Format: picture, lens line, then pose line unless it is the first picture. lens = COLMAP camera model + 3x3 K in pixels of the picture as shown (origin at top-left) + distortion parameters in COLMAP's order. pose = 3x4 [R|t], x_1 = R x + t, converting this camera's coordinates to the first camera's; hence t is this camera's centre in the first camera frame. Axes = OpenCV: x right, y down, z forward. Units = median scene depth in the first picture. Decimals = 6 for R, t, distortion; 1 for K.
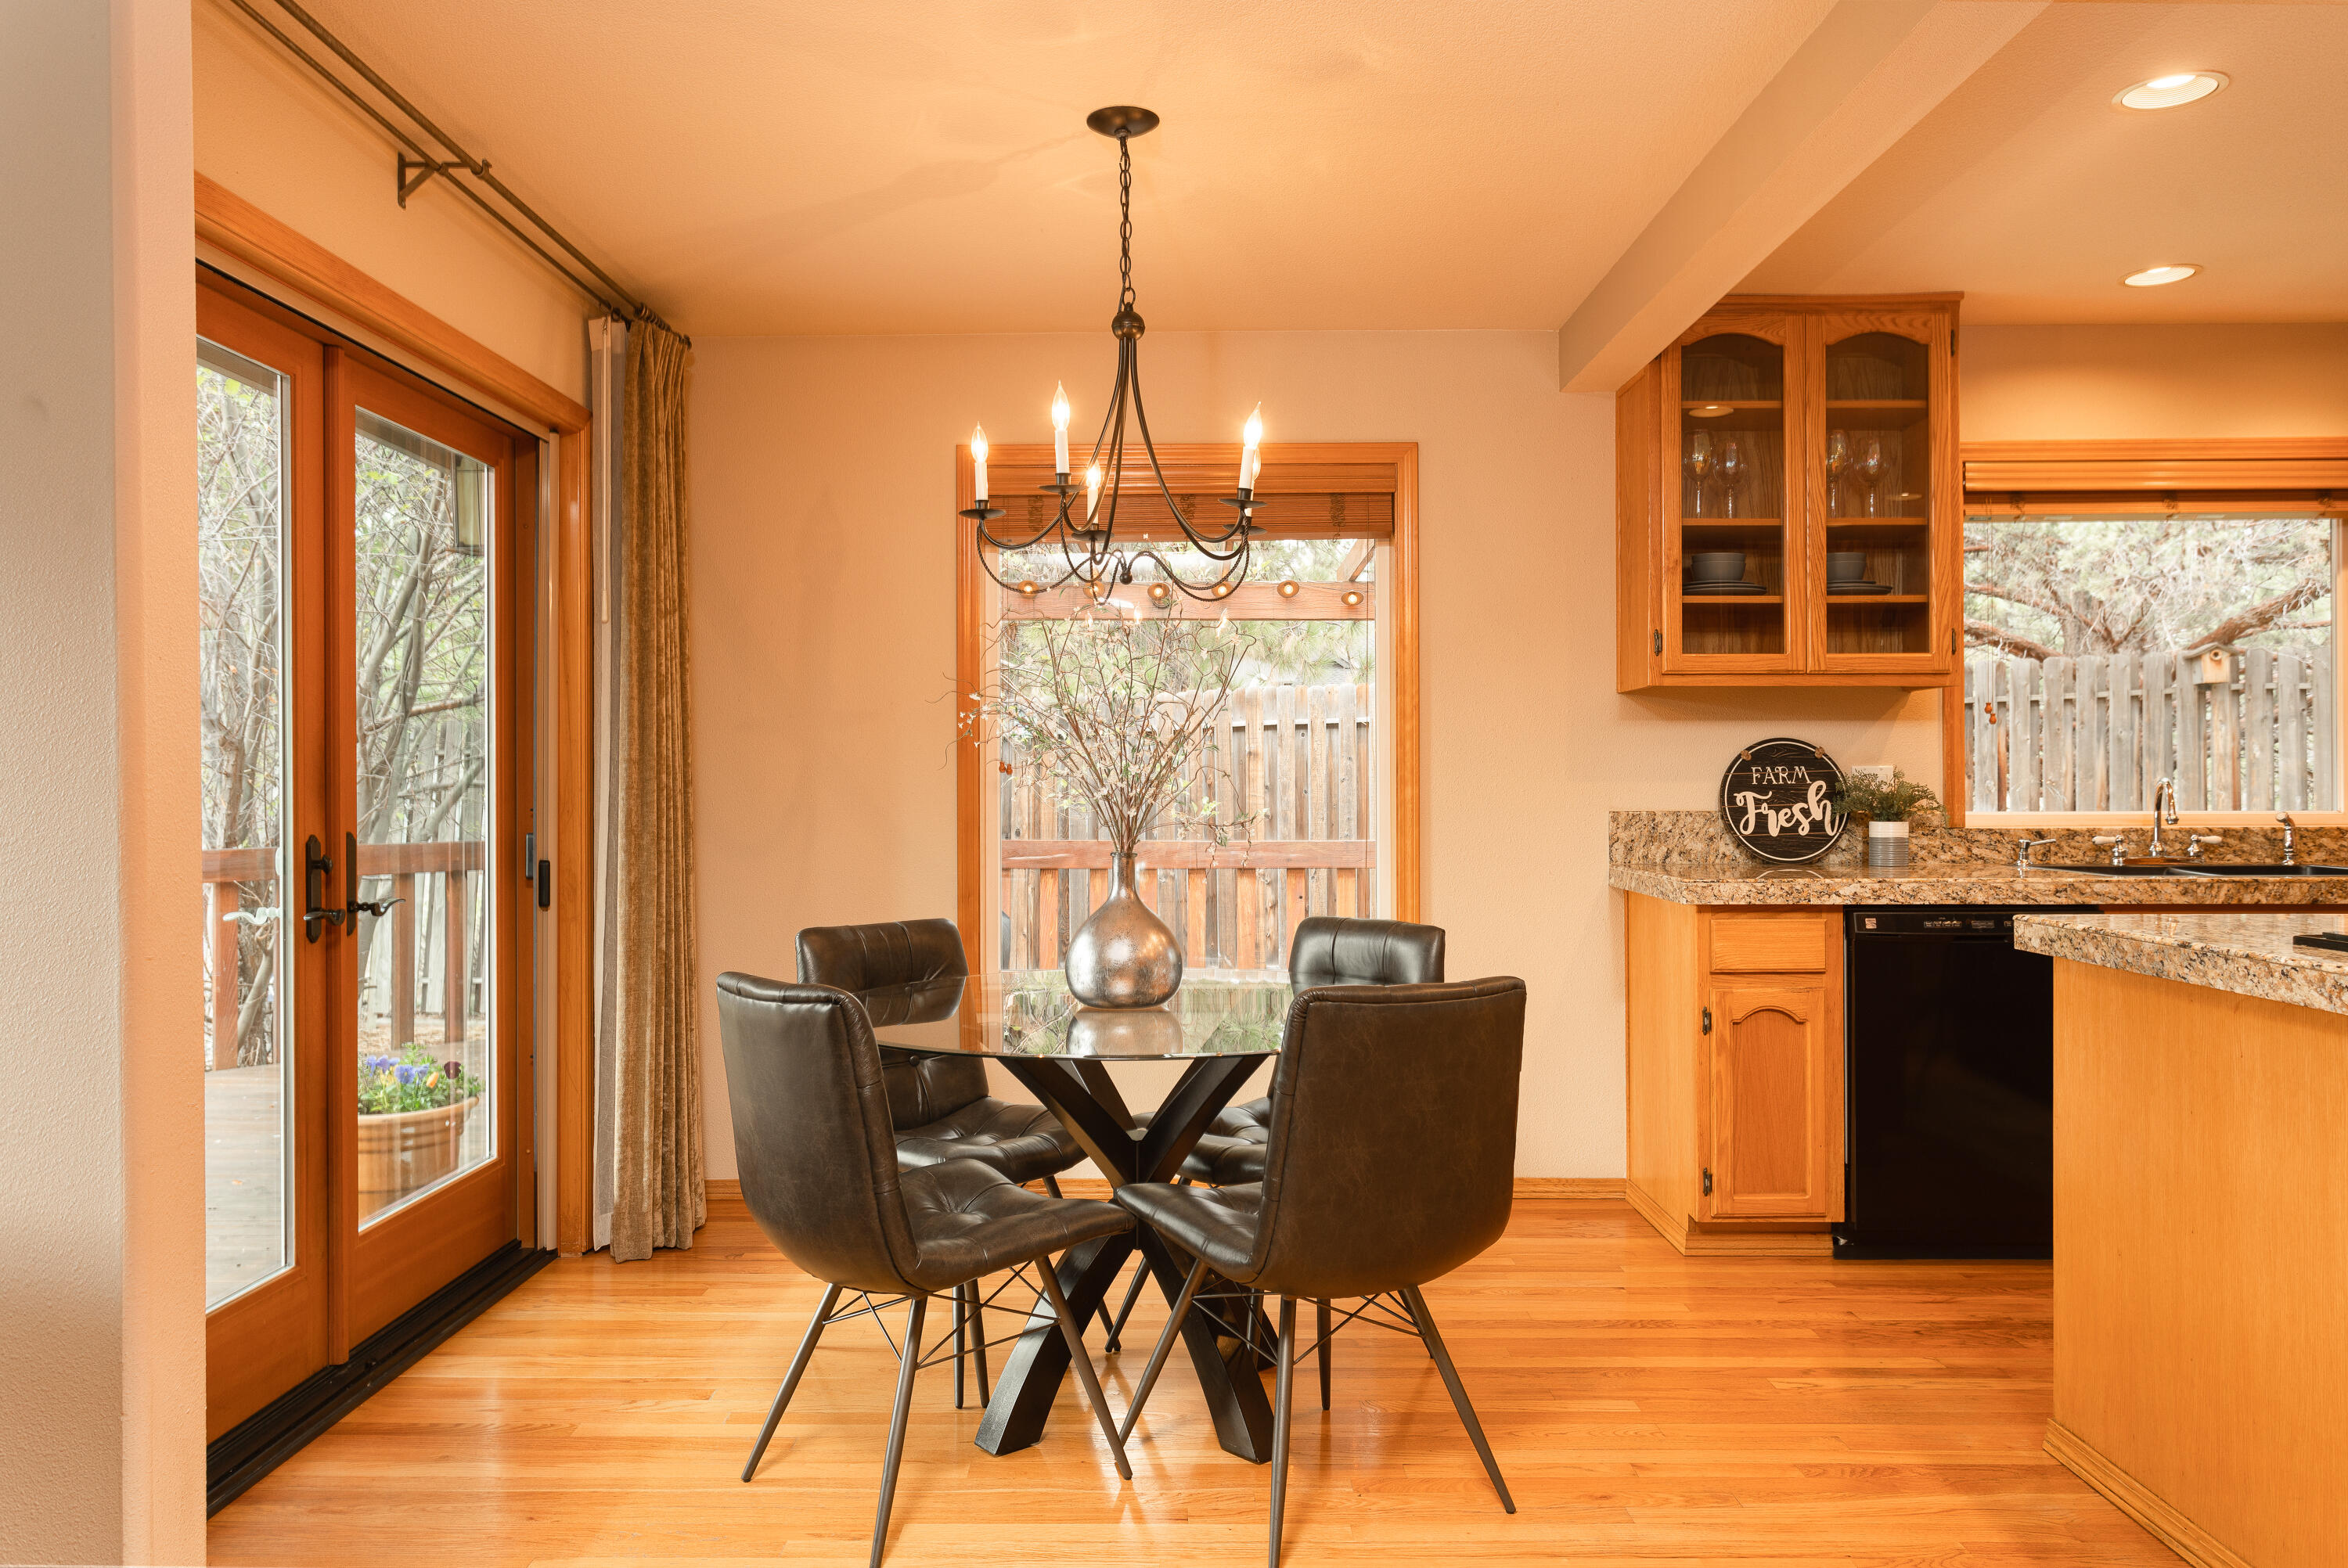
lens RADIAL K [[1644.7, 0, 1167.9], [0, 1644.7, 782.8], [0, 0, 1]] dist [-0.010365, -0.000887]
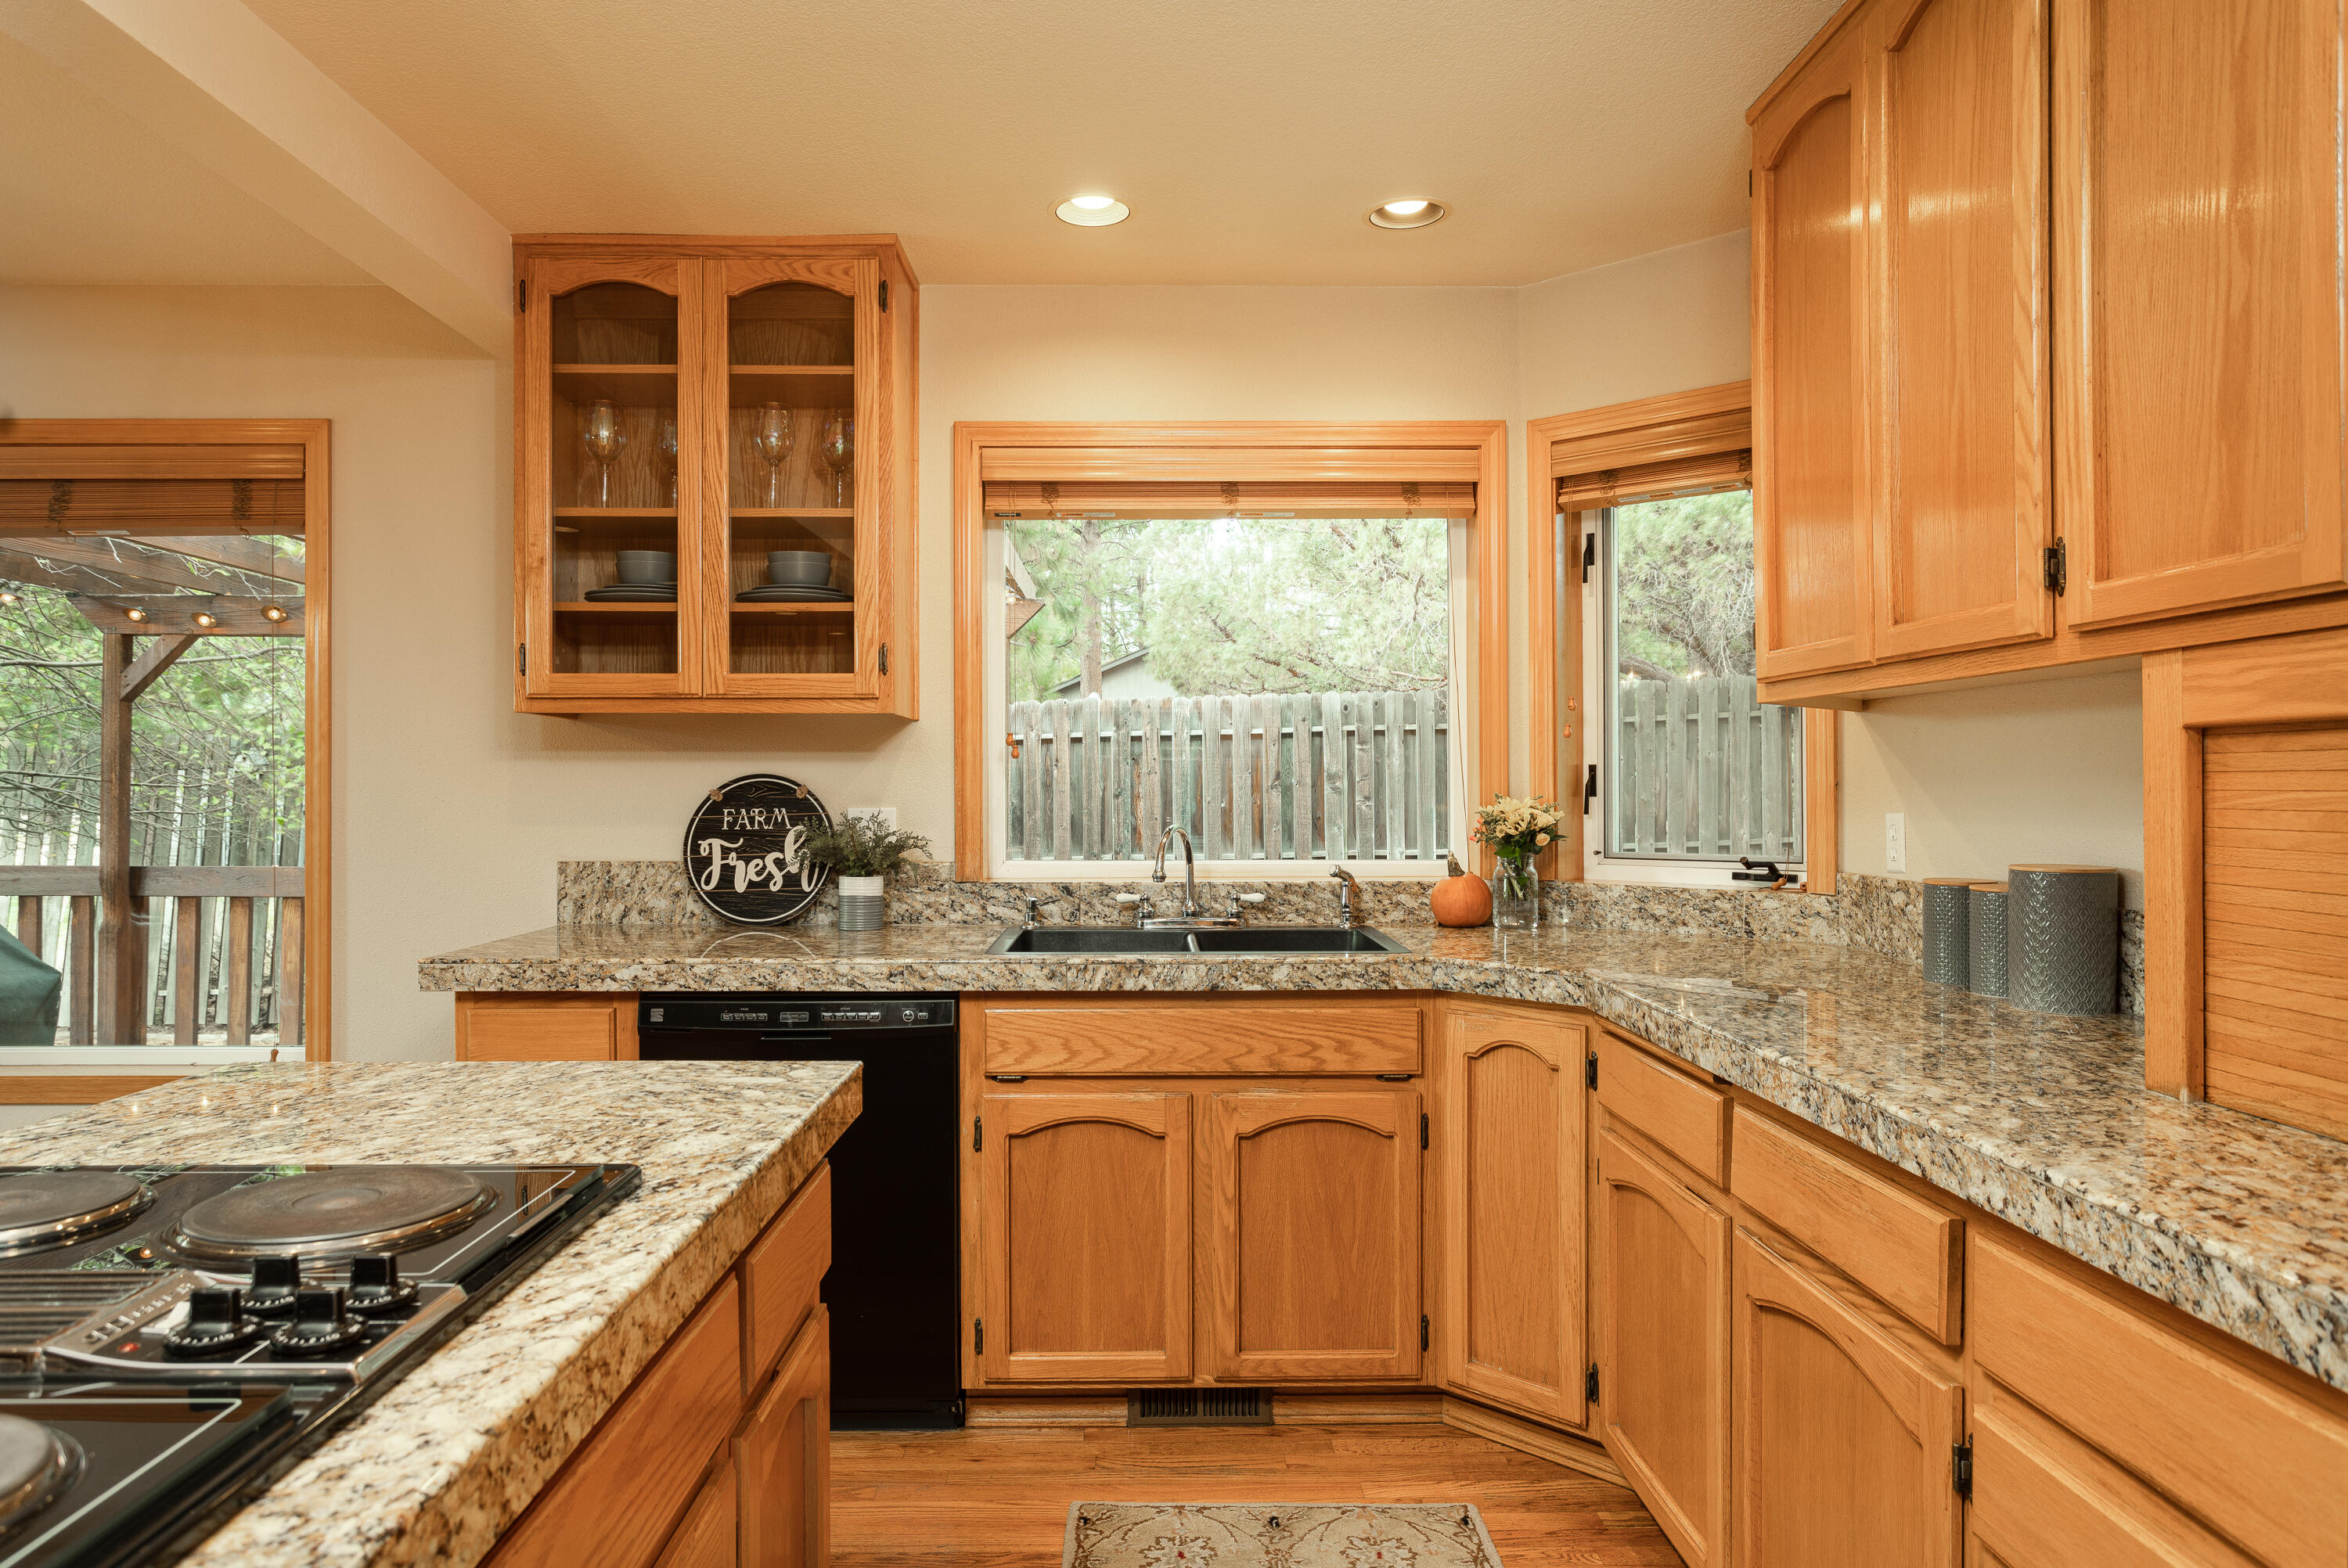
lens RADIAL K [[1466.4, 0, 1175.3], [0, 1466.4, 783.6], [0, 0, 1]] dist [-0.003737, -0.001207]
pose [[0.999490, 0.002395, 0.031835, 0.574646], [-0.002284, 0.999991, -0.003507, -0.020959], [-0.031843, 0.003432, 0.999487, 0.251568]]
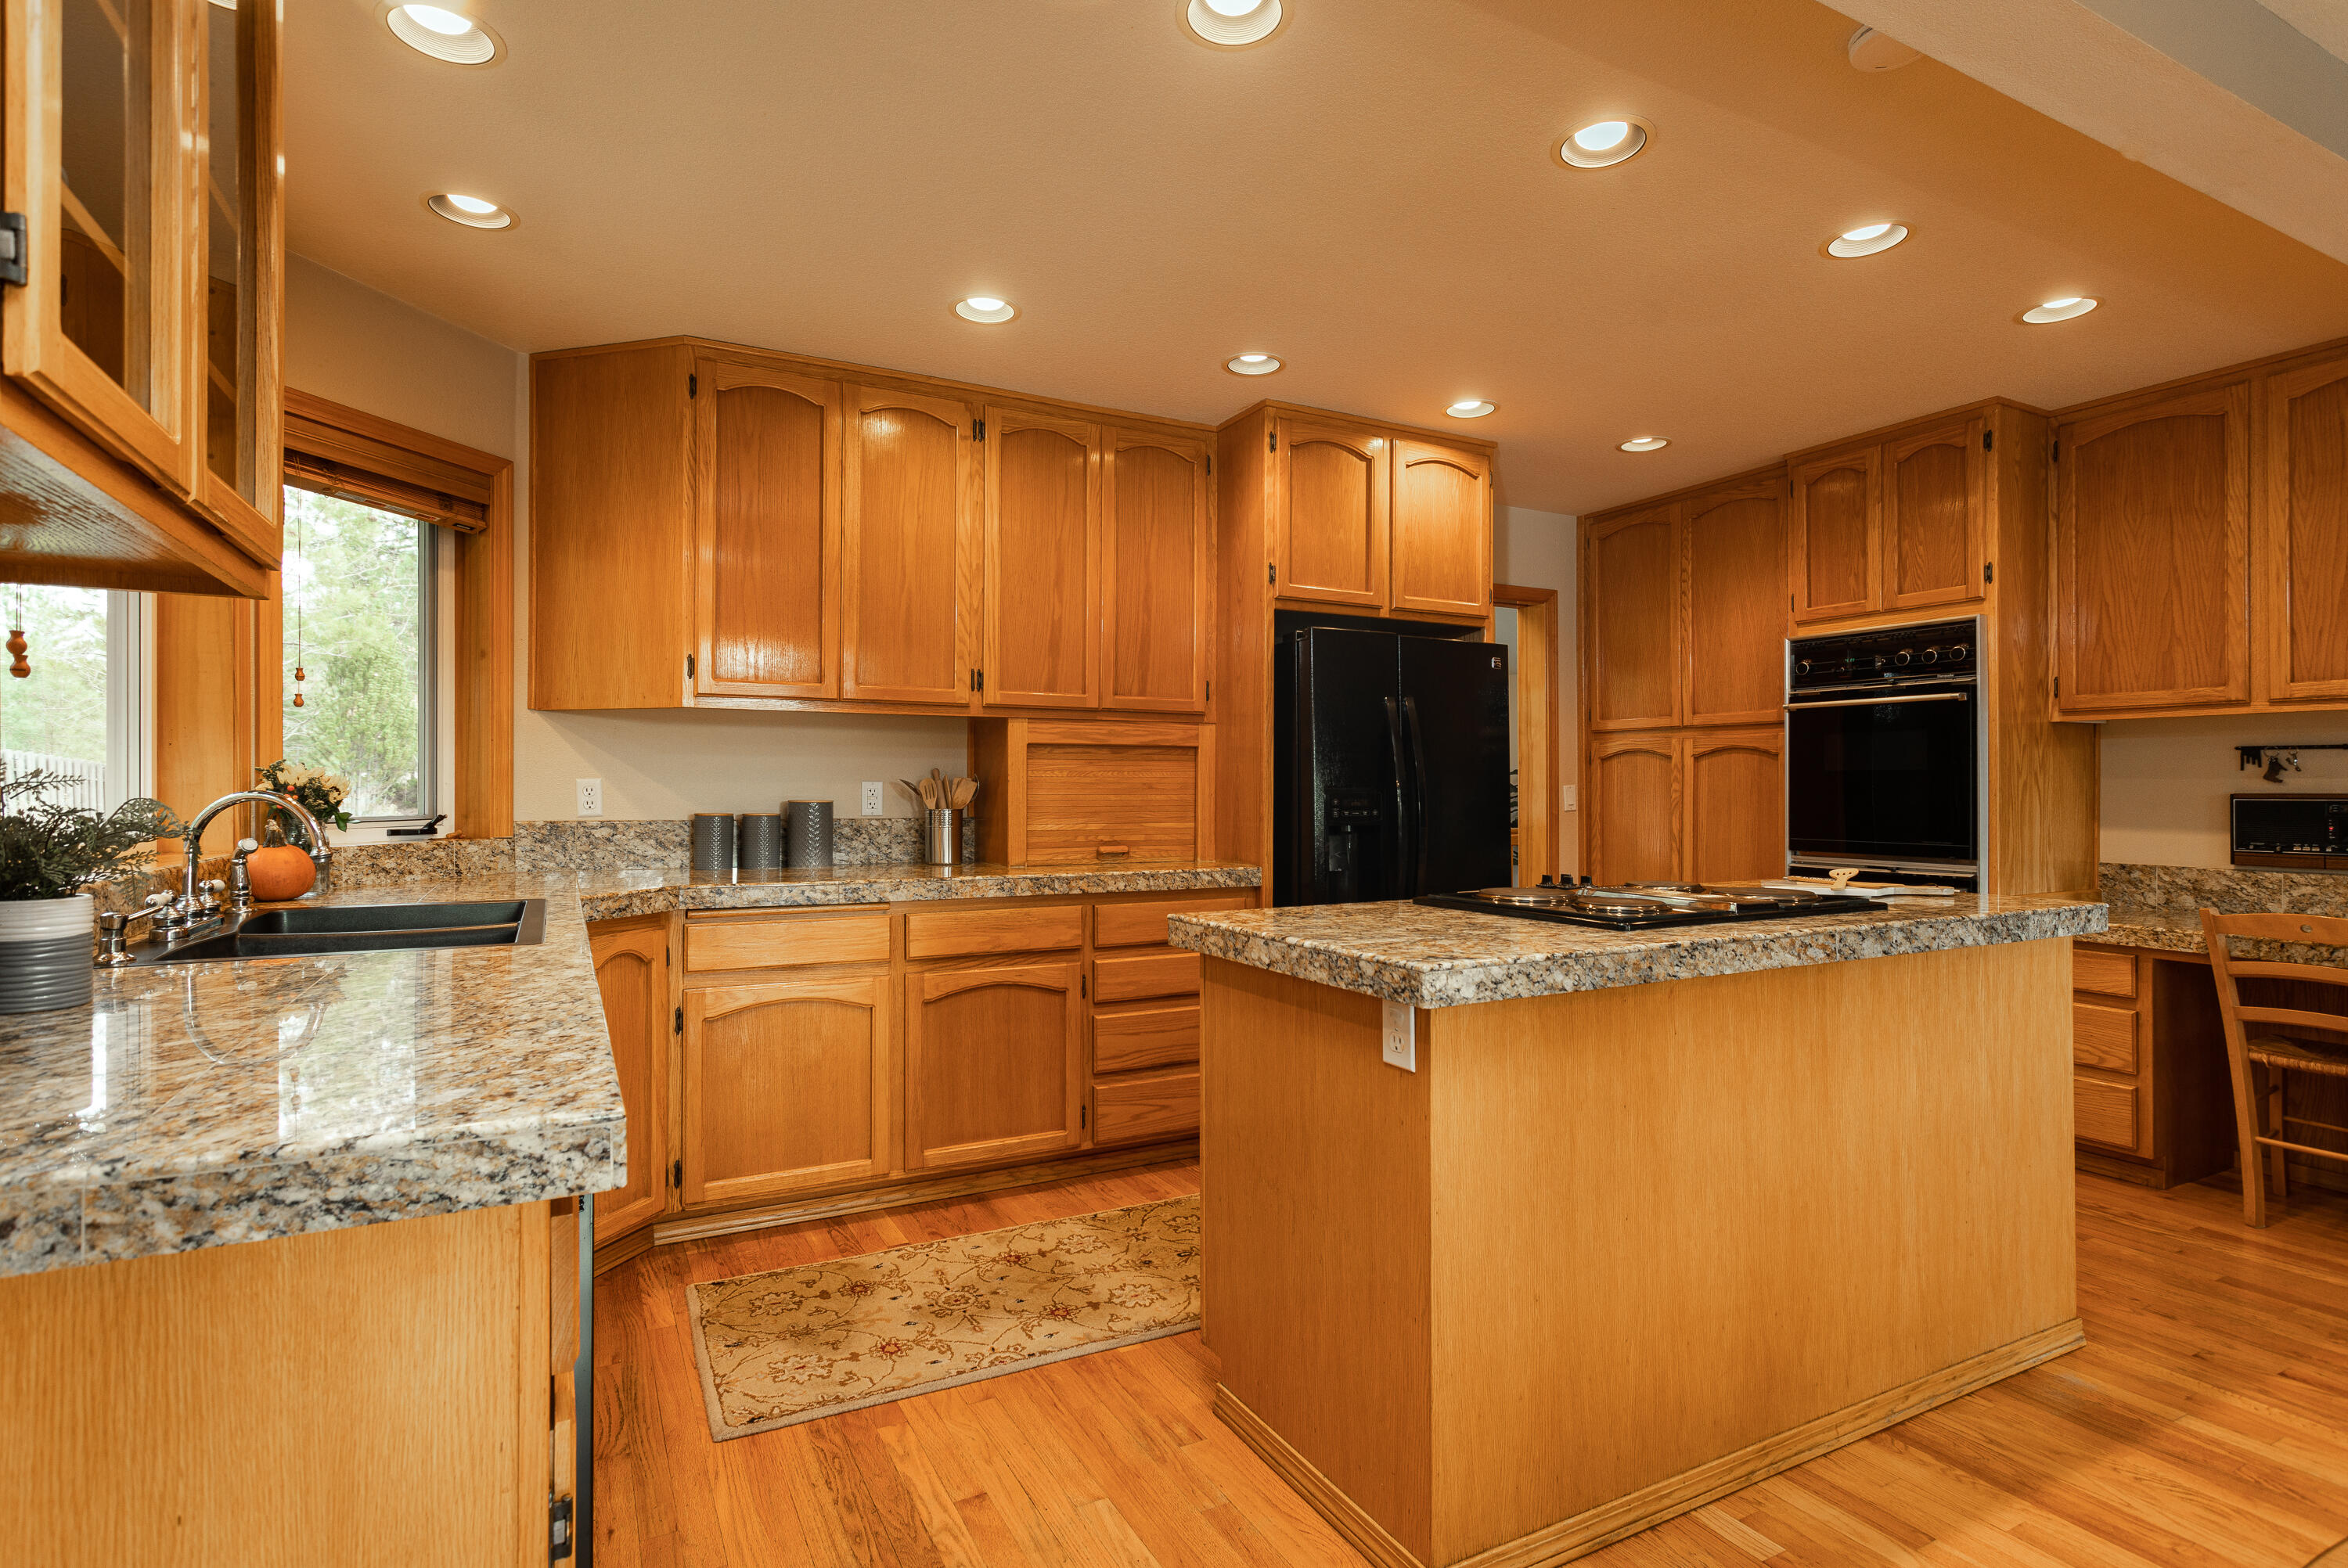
lens RADIAL K [[1148.4, 0, 1165.1], [0, 1148.4, 784.2], [0, 0, 1]] dist [0.001566, 0.000046]
pose [[-0.476977, 0.007246, 0.878886, 0.061189], [0.002218, 0.999973, -0.007041, -0.001308], [-0.878913, -0.001409, -0.476980, 0.884169]]
